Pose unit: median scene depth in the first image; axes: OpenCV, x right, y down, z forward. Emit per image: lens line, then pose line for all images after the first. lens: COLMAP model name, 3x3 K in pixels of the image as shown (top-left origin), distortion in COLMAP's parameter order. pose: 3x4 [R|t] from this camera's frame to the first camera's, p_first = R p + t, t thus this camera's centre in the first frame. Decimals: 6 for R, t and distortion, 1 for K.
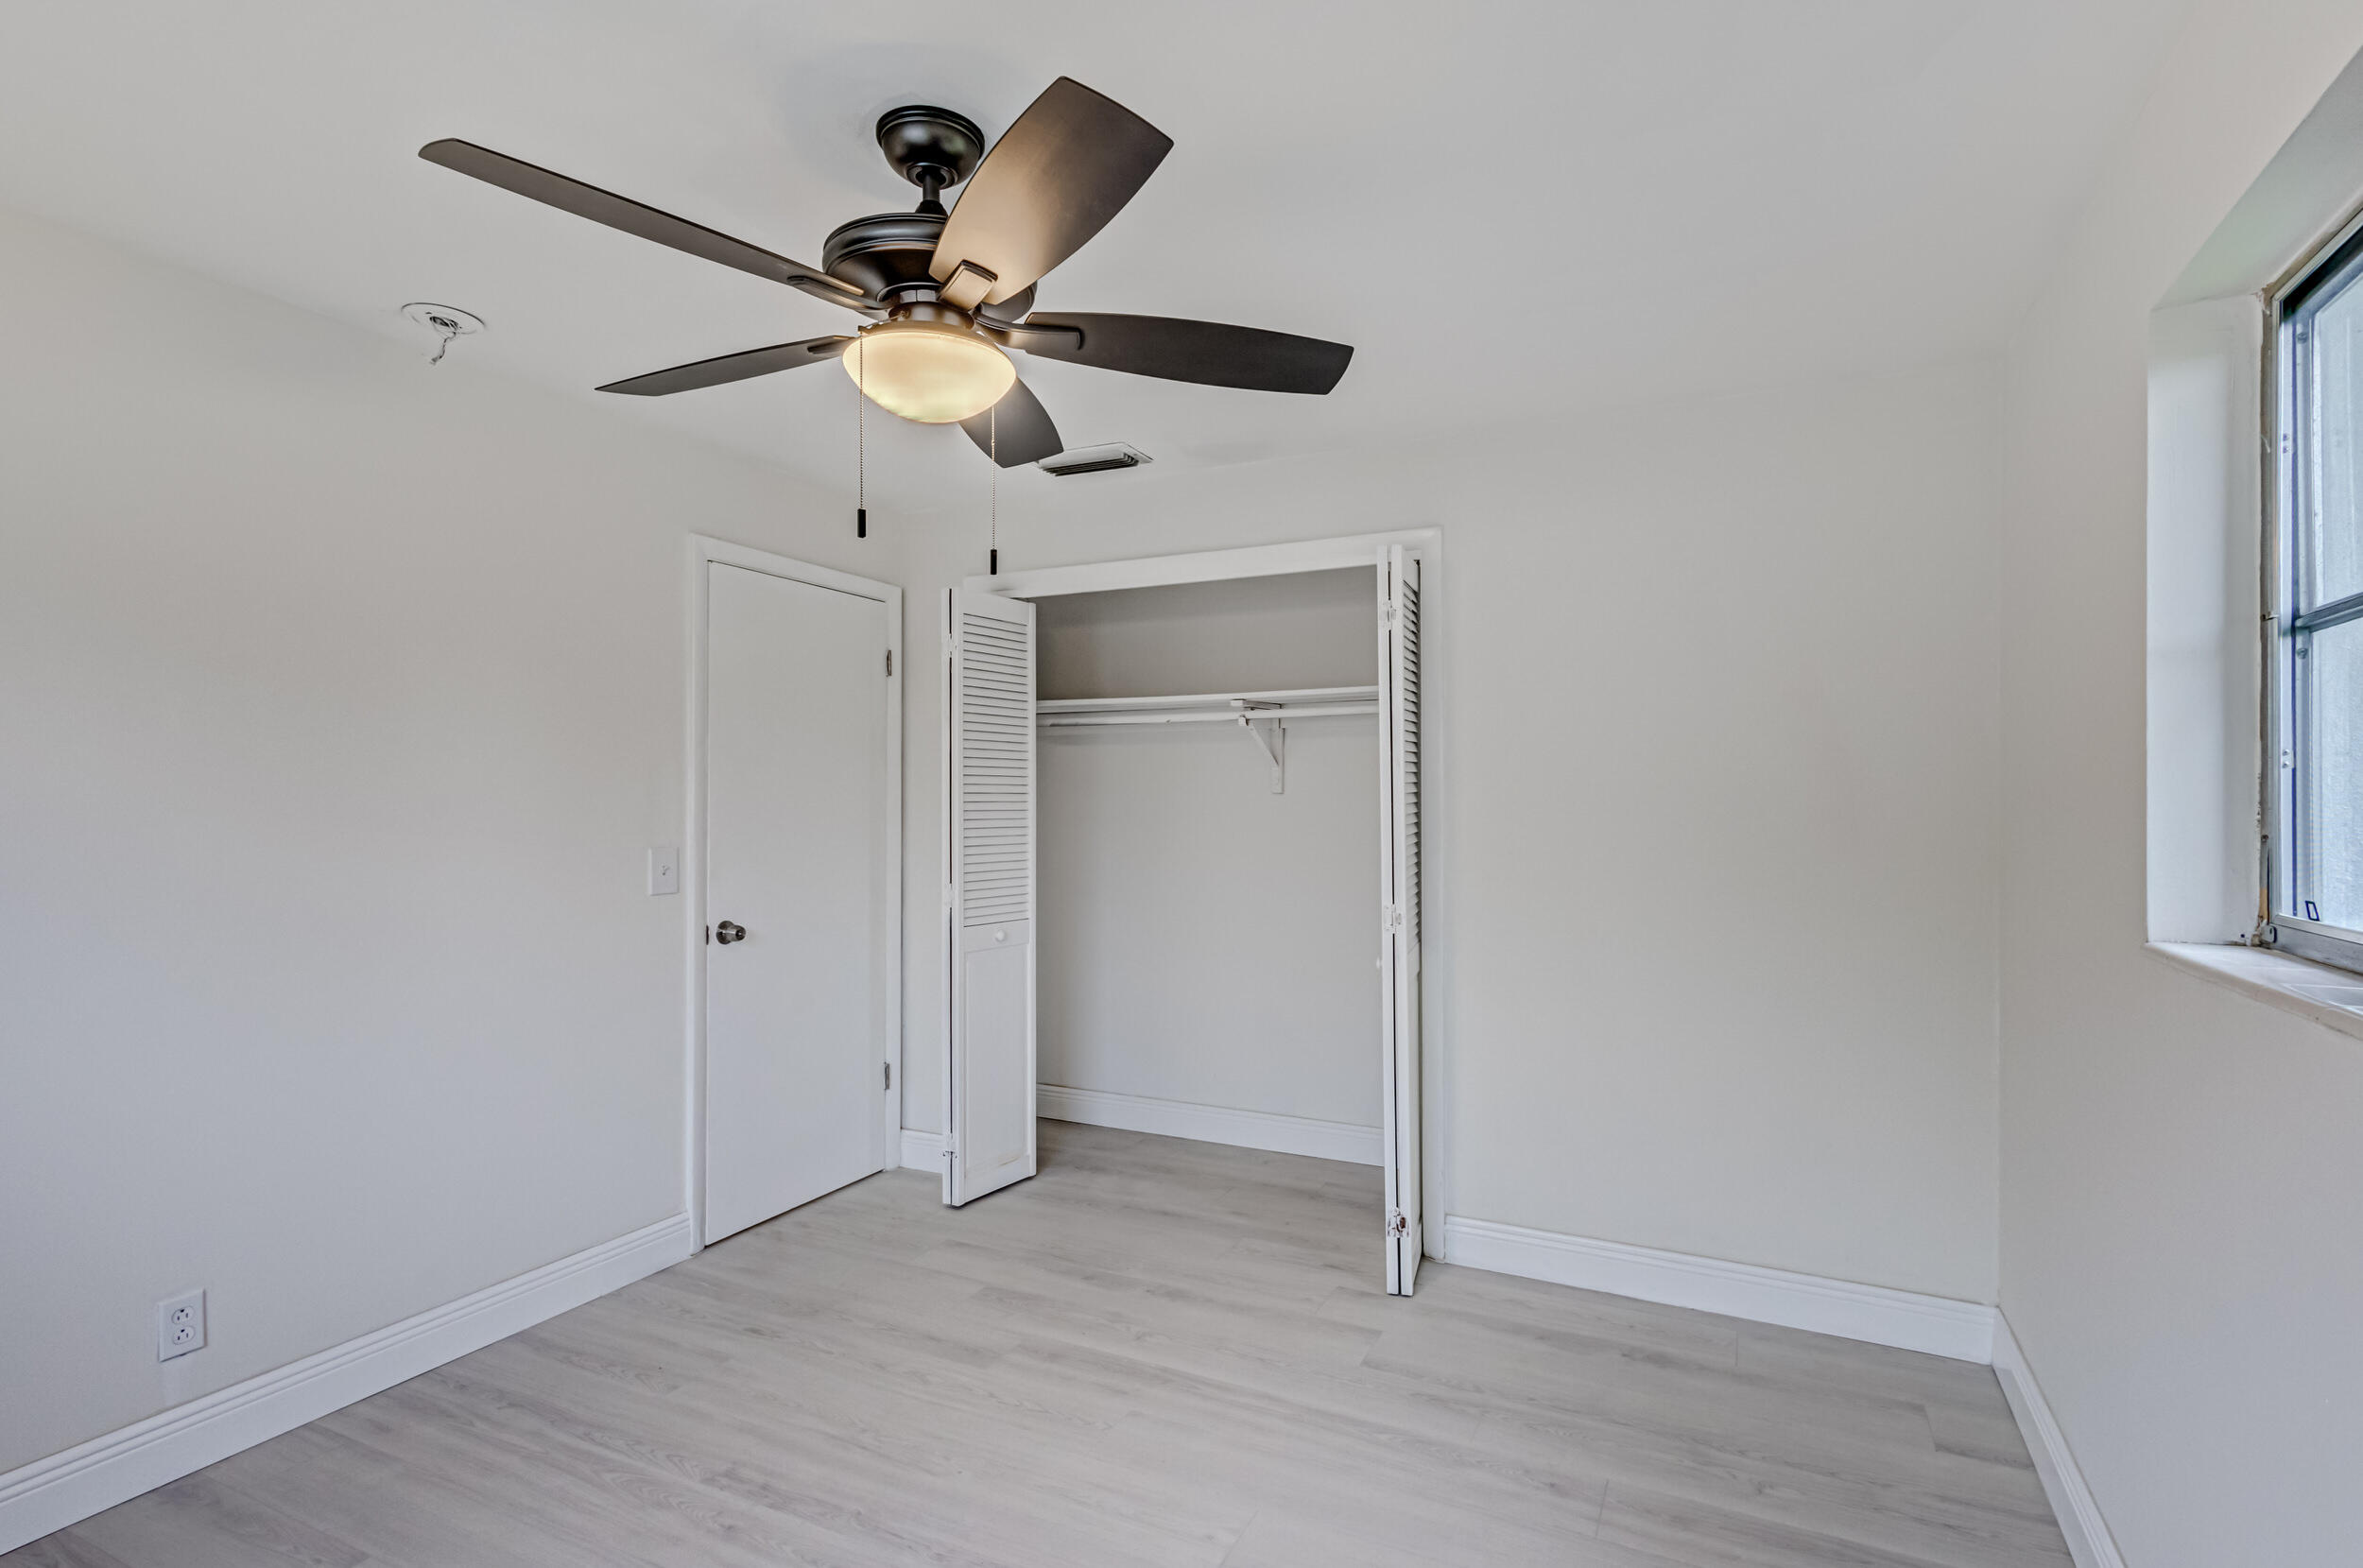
lens RADIAL K [[1177.9, 0, 1261.5], [0, 1177.9, 774.9], [0, 0, 1]] dist [0.013307, 0.000065]
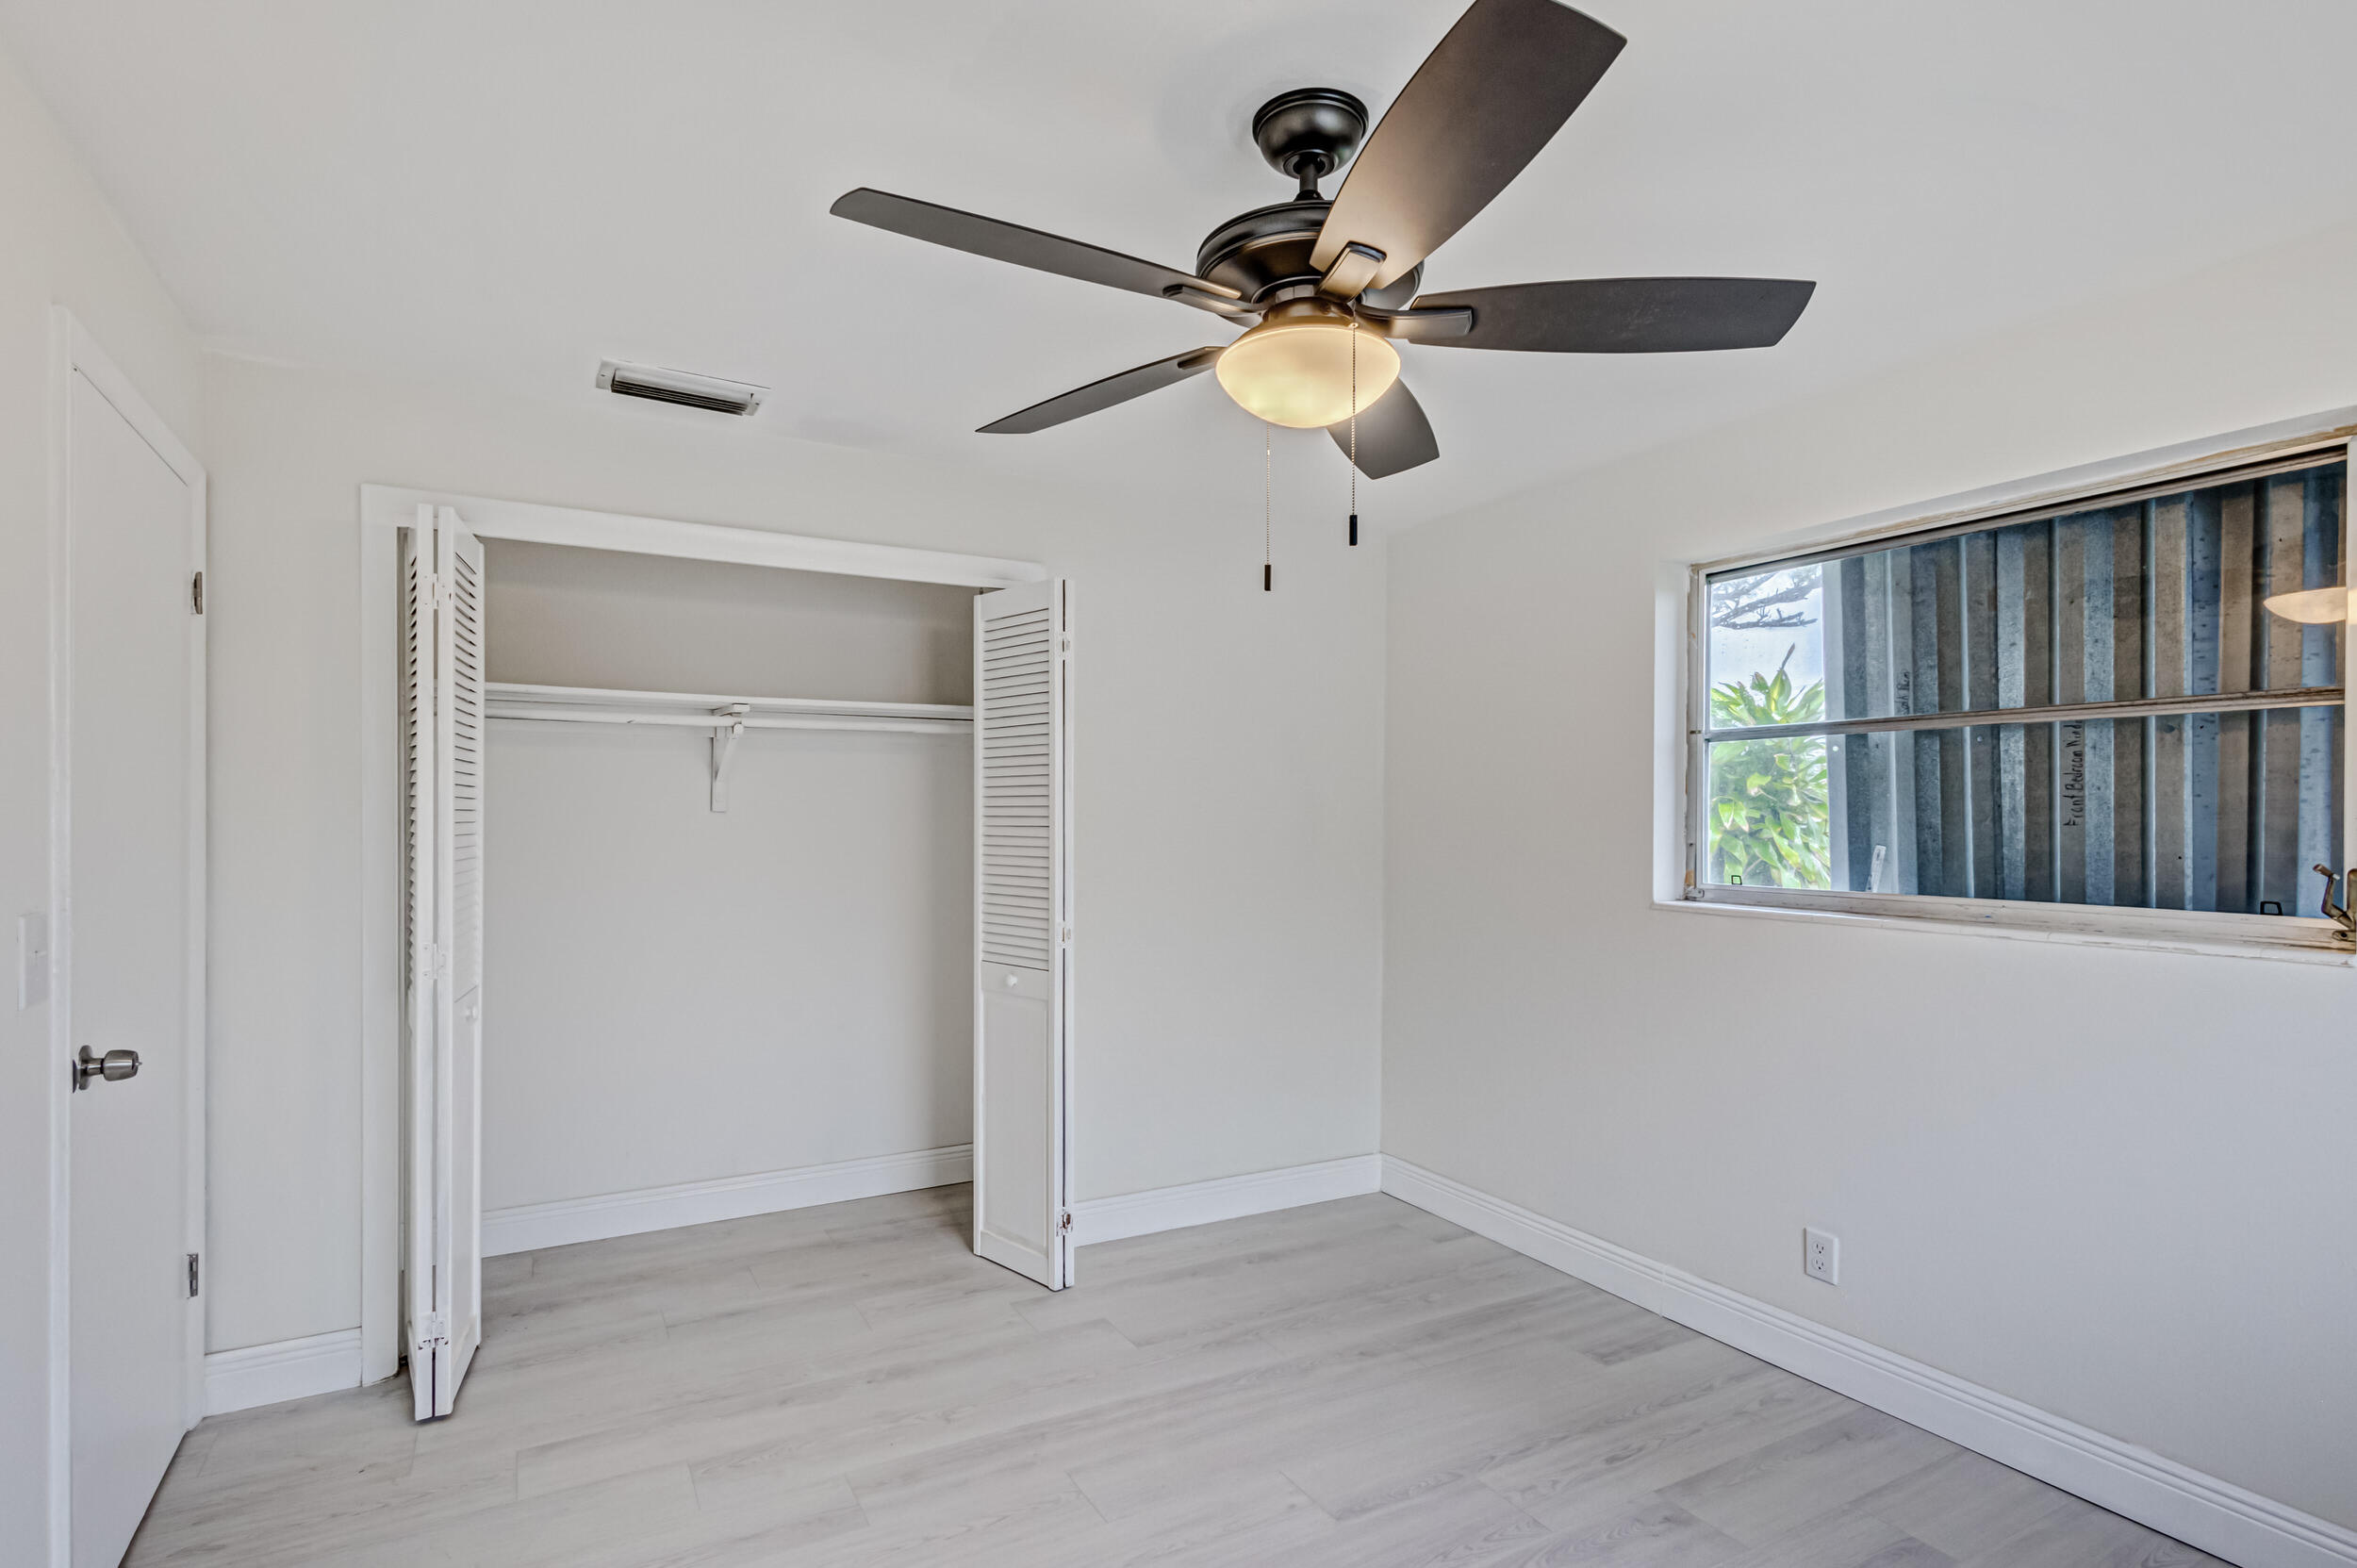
lens RADIAL K [[1101.2, 0, 1162.2], [0, 1101.2, 802.5], [0, 0, 1]] dist [0.010459, -0.000332]
pose [[0.593488, 0.019396, 0.804609, -0.702012], [-0.019033, 0.999768, -0.010062, 0.015758], [-0.804618, -0.009342, 0.593719, 0.385391]]
